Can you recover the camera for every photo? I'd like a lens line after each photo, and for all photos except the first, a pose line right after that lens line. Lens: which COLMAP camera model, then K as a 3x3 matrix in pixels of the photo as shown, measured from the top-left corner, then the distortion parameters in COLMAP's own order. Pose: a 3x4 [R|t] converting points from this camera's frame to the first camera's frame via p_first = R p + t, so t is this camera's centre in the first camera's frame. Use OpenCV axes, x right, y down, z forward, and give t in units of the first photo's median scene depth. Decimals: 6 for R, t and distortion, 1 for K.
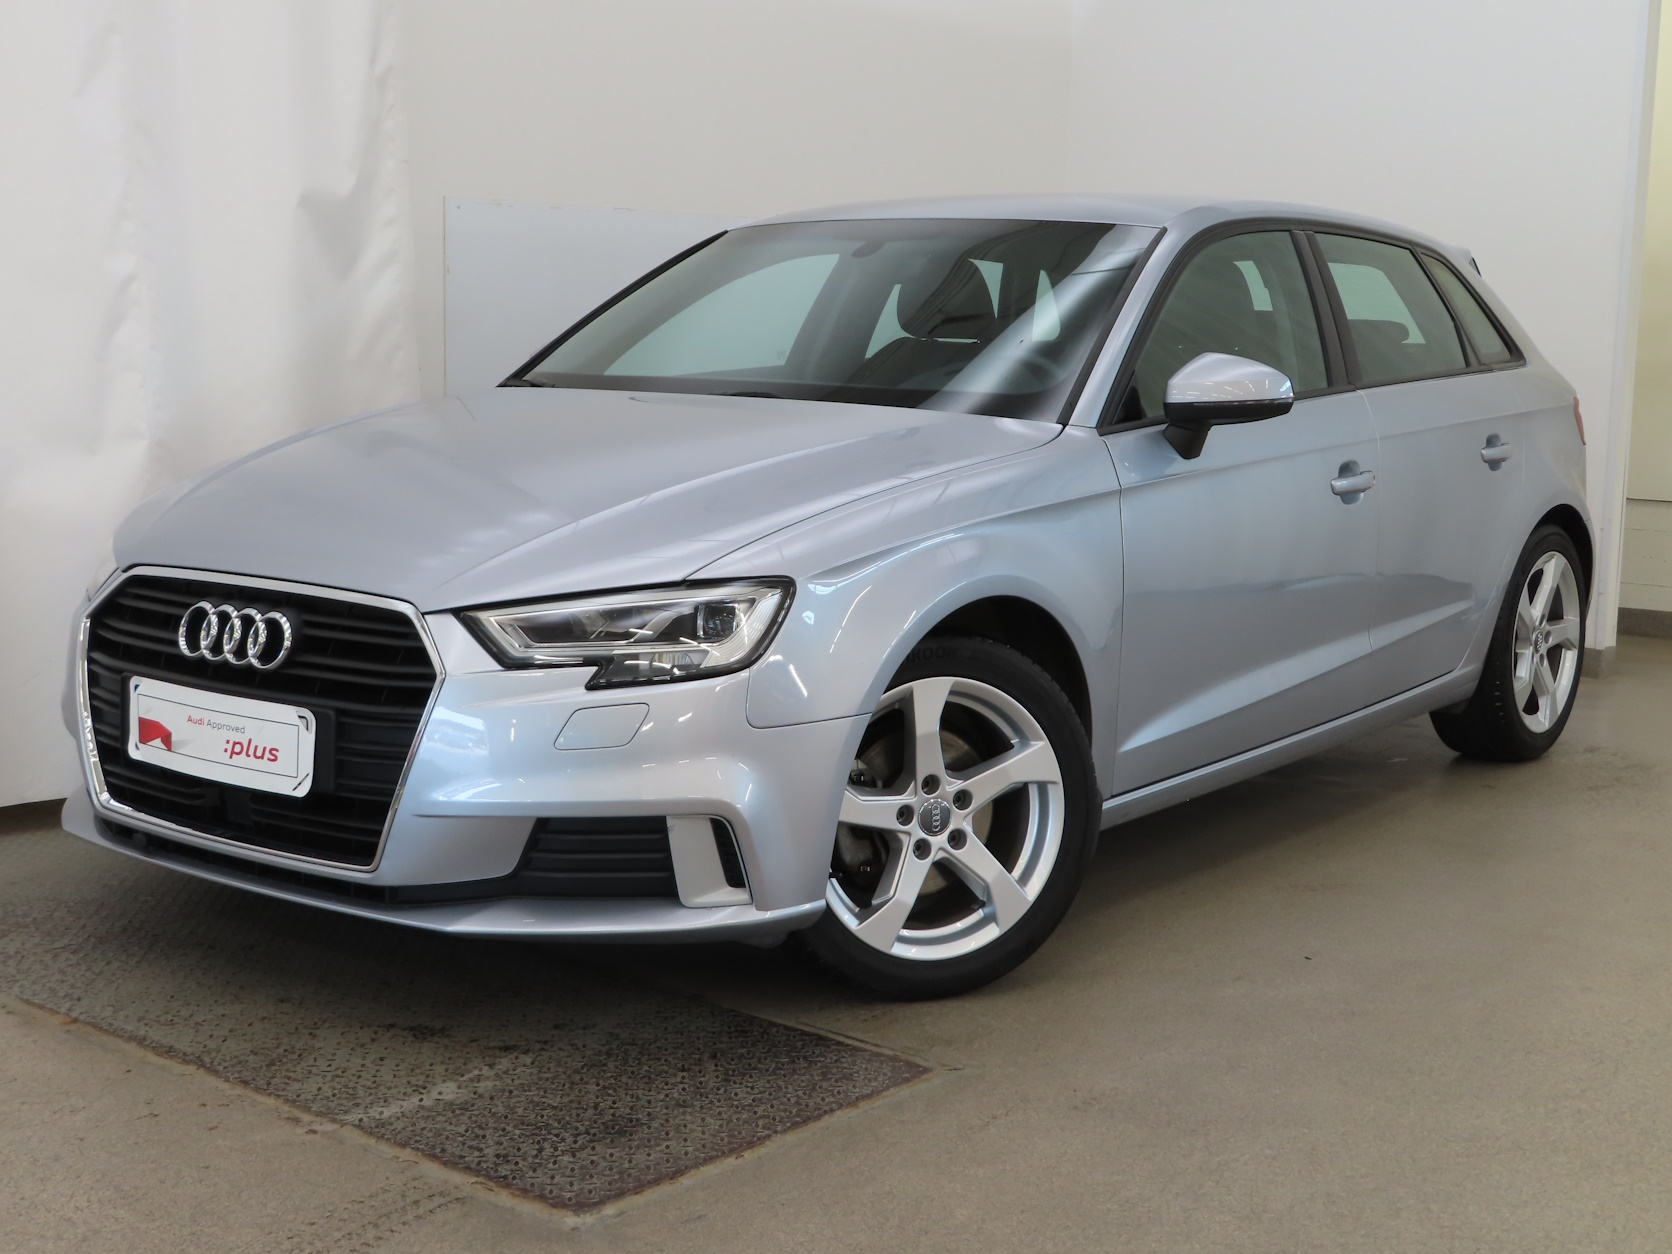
lens RADIAL K [[2365.4, 0, 832.1], [0, 2365.4, 624.4], [0, 0, 1]] dist [-0.040244, 0.000000]
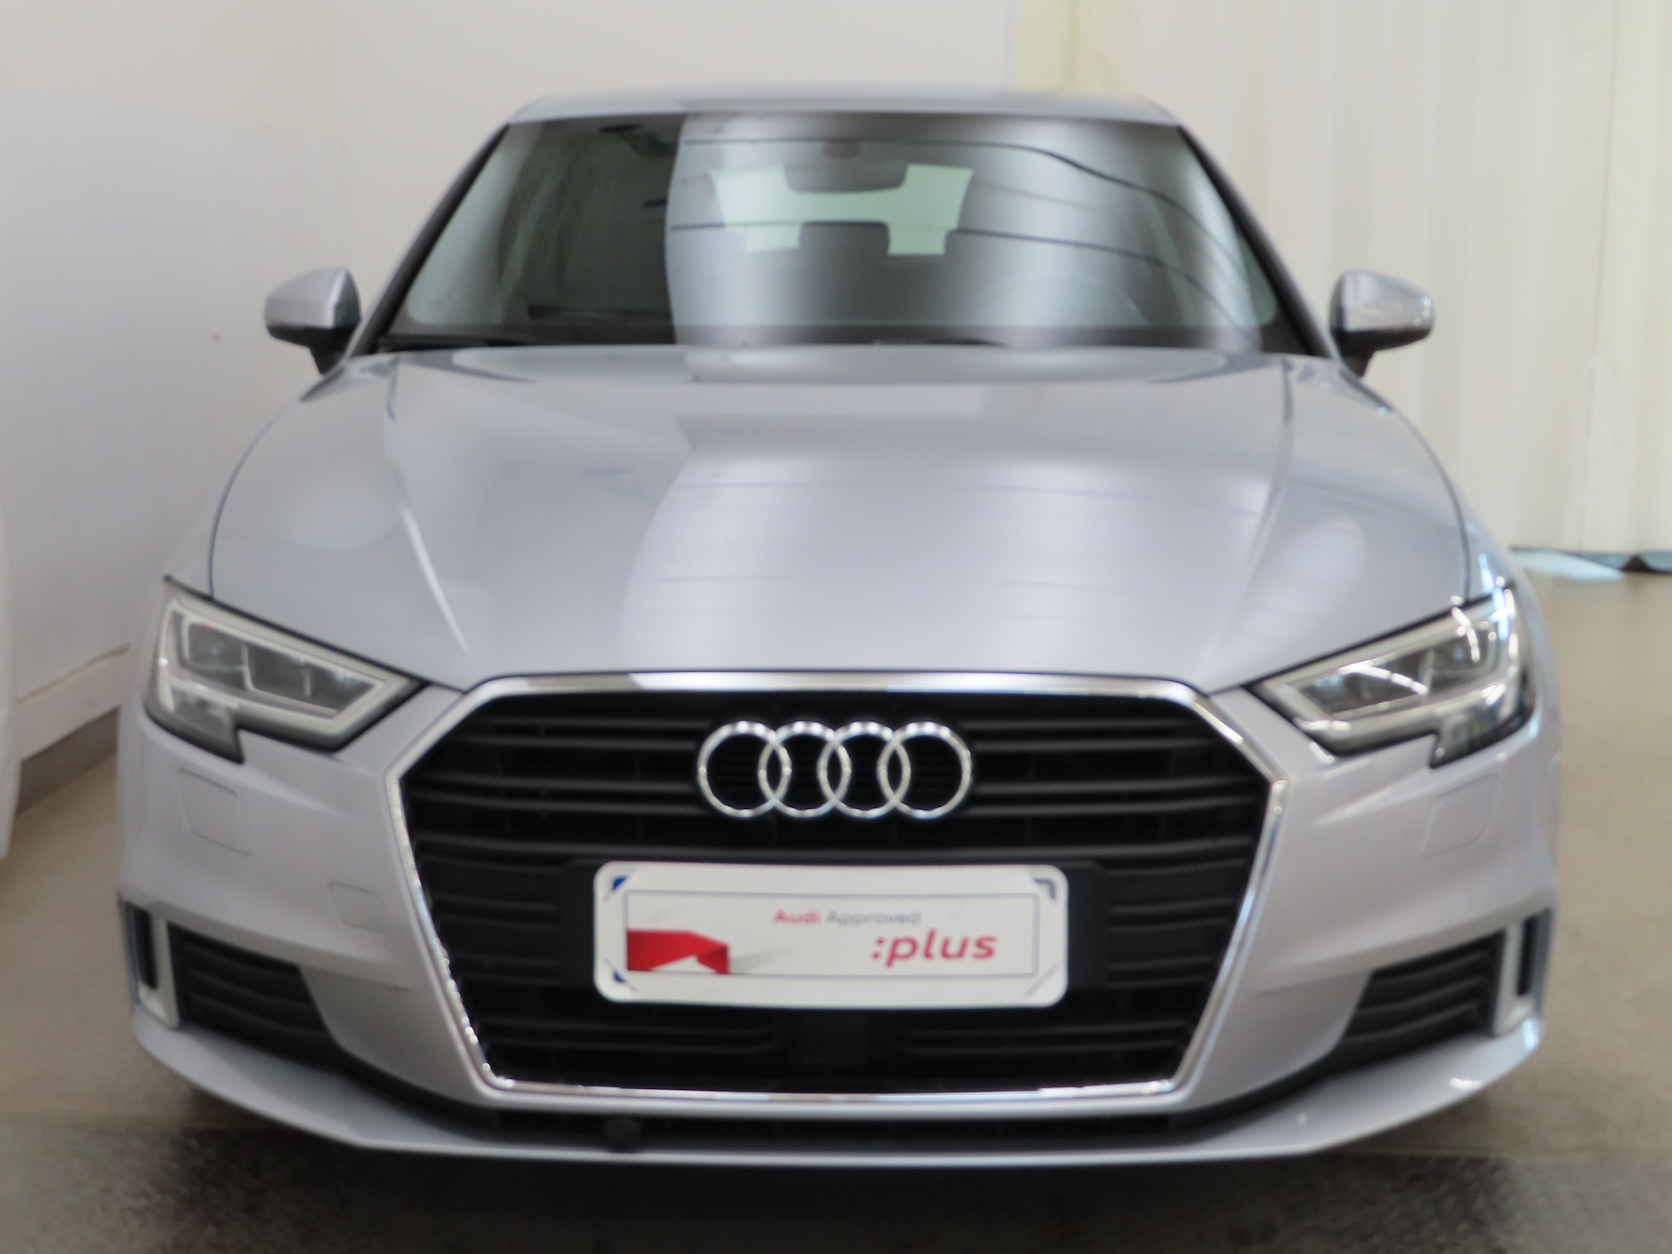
lens RADIAL K [[2365.4, 0, 839.6], [0, 2365.4, 628.4], [0, 0, 1]] dist [-0.040244, 0.000000]
pose [[0.782909, -0.117521, 0.610936, -0.639958], [0.093320, 0.993070, 0.071440, -0.078500], [-0.615098, 0.001081, 0.788450, 0.516592]]
